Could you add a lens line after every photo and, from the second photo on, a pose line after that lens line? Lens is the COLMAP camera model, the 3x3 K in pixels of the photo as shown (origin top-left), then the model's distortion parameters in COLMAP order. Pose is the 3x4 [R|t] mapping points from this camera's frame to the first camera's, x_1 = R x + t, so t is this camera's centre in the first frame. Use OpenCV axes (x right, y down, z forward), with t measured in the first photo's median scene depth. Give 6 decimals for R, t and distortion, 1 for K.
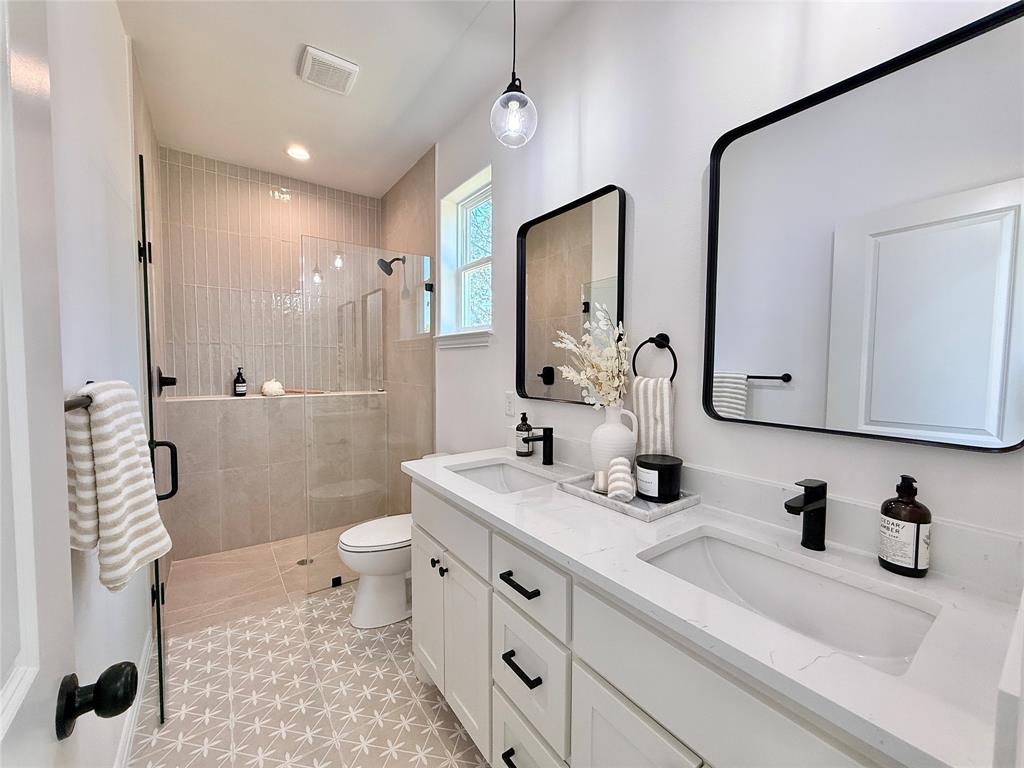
lens RADIAL K [[413.2, 0, 511.0], [0, 413.2, 382.0], [0, 0, 1]] dist [-0.002644, -0.000283]
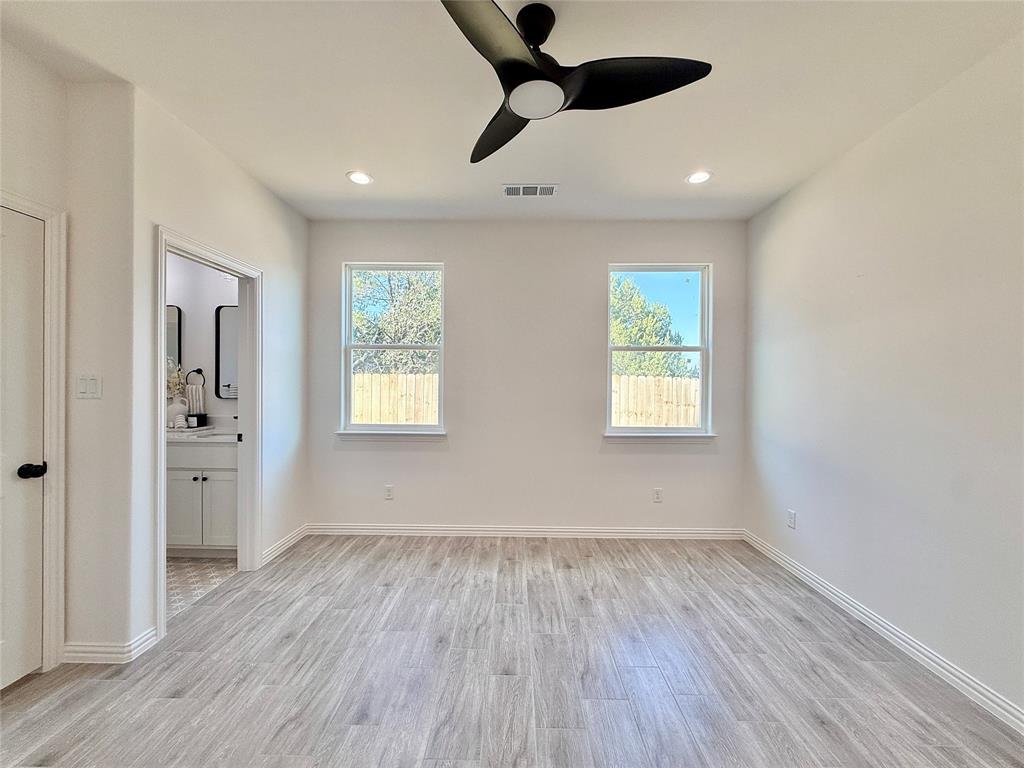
lens RADIAL K [[413.2, 0, 509.0], [0, 413.2, 385.3], [0, 0, 1]] dist [-0.002644, -0.000283]
pose [[0.590808, -0.001582, 0.806811, -0.611332], [0.036758, 0.999012, -0.024958, 0.132549], [-0.805975, 0.044402, 0.590282, -2.218469]]
